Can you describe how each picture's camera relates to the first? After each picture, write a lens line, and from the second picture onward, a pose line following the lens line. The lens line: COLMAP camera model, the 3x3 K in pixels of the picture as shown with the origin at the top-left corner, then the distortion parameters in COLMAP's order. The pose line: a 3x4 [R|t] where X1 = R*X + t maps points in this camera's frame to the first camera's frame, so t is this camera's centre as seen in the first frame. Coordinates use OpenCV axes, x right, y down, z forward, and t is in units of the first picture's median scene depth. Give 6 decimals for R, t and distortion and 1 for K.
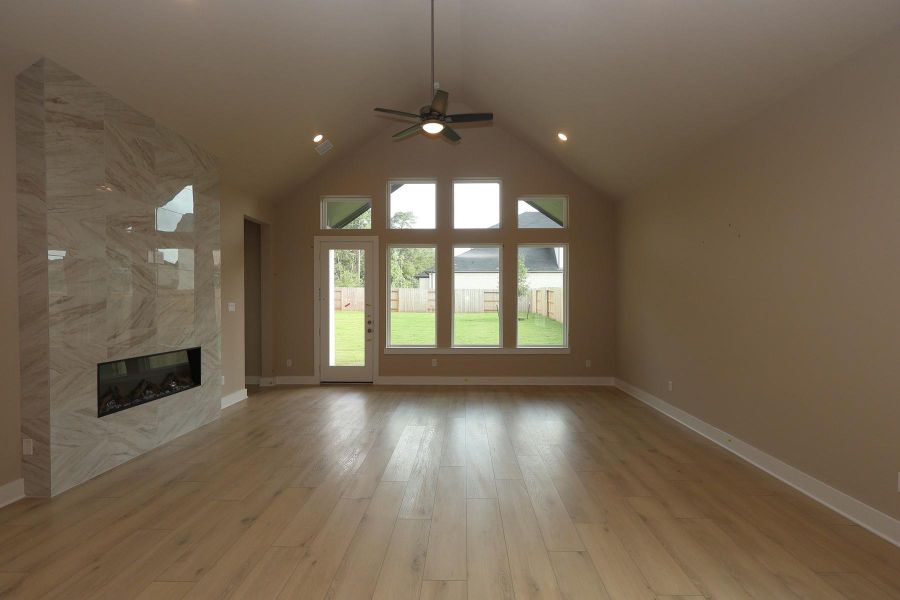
lens RADIAL K [[420.5, 0, 450.0], [0, 420.5, 300.0], [0, 0, 1]] dist [0.002737, 0.000100]
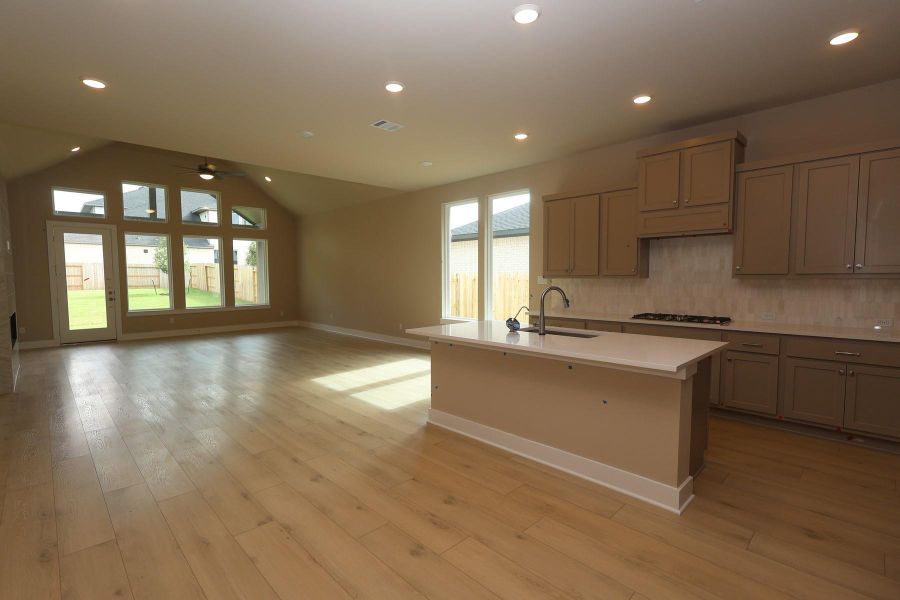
lens RADIAL K [[422.9, 0, 450.0], [0, 422.9, 300.0], [0, 0, 1]] dist [0.016904, -0.000034]
pose [[0.697174, -0.045026, 0.715487, -0.761605], [0.002671, 0.998182, 0.060214, -0.001341], [-0.716897, -0.040069, 0.696027, -1.205912]]
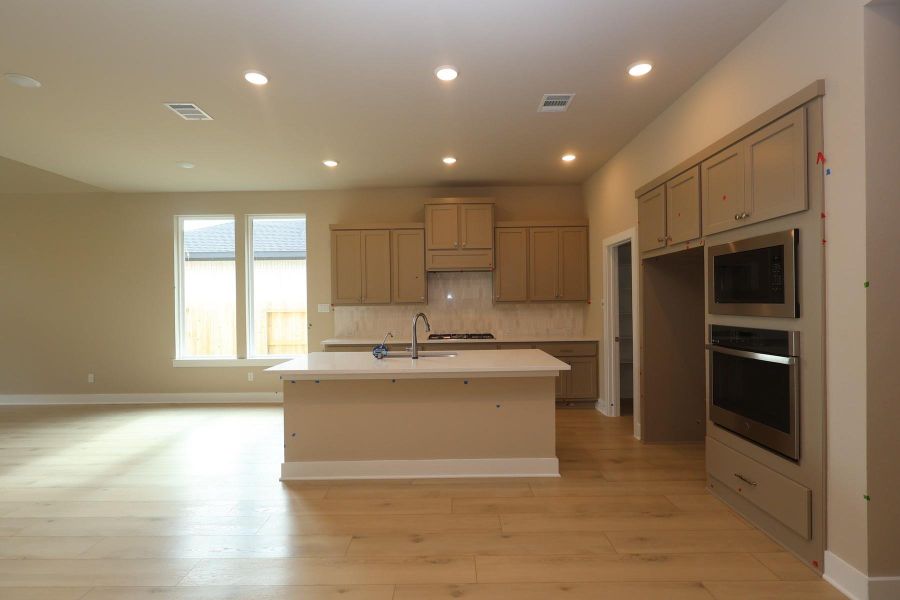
lens RADIAL K [[420.5, 0, 450.0], [0, 420.5, 300.0], [0, 0, 1]] dist [0.002737, 0.000100]
pose [[-0.015962, 0.003450, 0.999867, -0.939597], [0.009517, 0.999949, -0.003298, -0.000300], [-0.999827, 0.009463, -0.015995, -0.771618]]
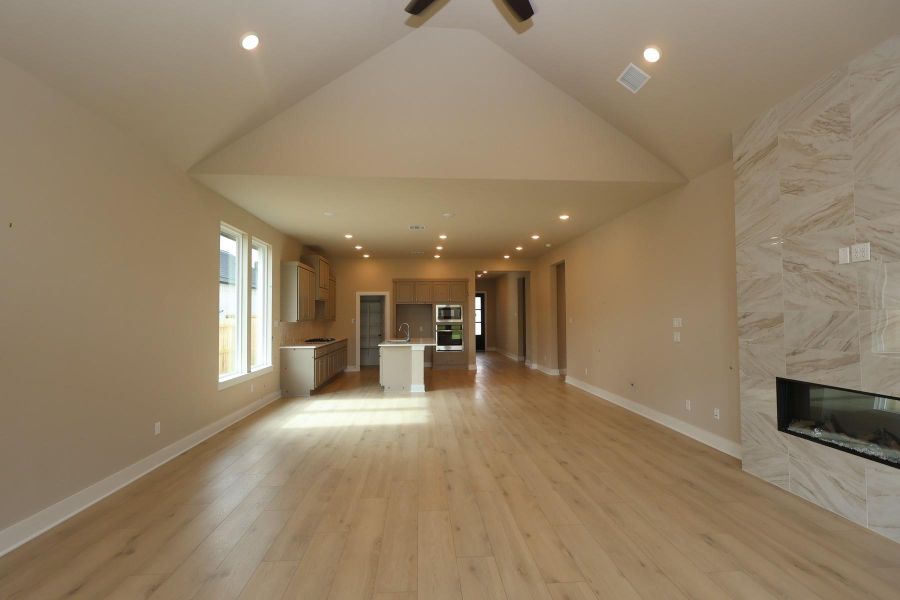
lens RADIAL K [[420.5, 0, 450.0], [0, 420.5, 300.0], [0, 0, 1]] dist [0.002737, 0.000100]
pose [[-0.994802, 0.002296, -0.101801, 0.052522], [0.006903, 0.998967, -0.044924, 0.004098], [0.101593, -0.045393, -0.993790, 1.746051]]
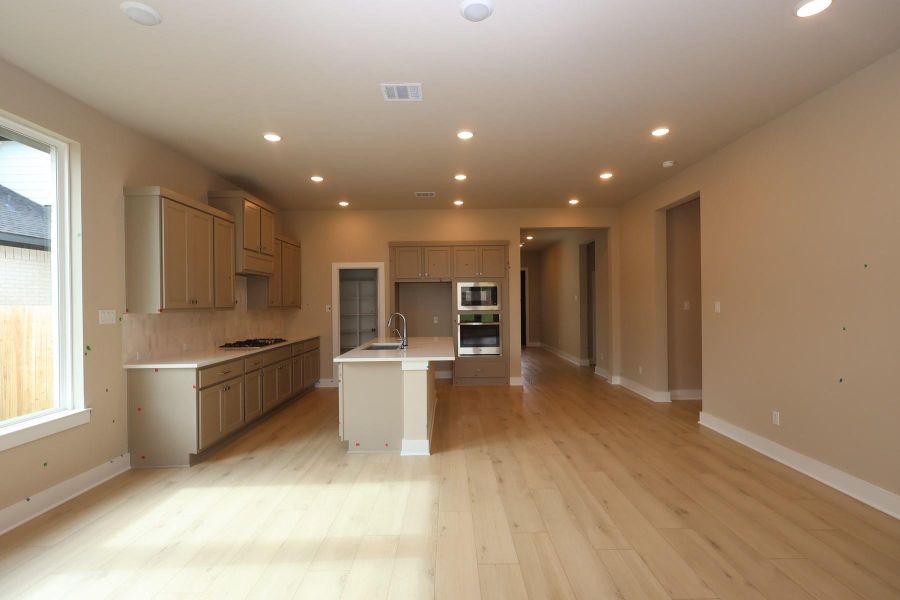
lens RADIAL K [[420.5, 0, 450.0], [0, 420.5, 300.0], [0, 0, 1]] dist [0.002737, 0.000100]
pose [[-0.999458, 0.010835, -0.031098, -0.059303], [0.011204, 0.999869, -0.011713, 0.003091], [0.030967, -0.012055, -0.999448, 0.634977]]
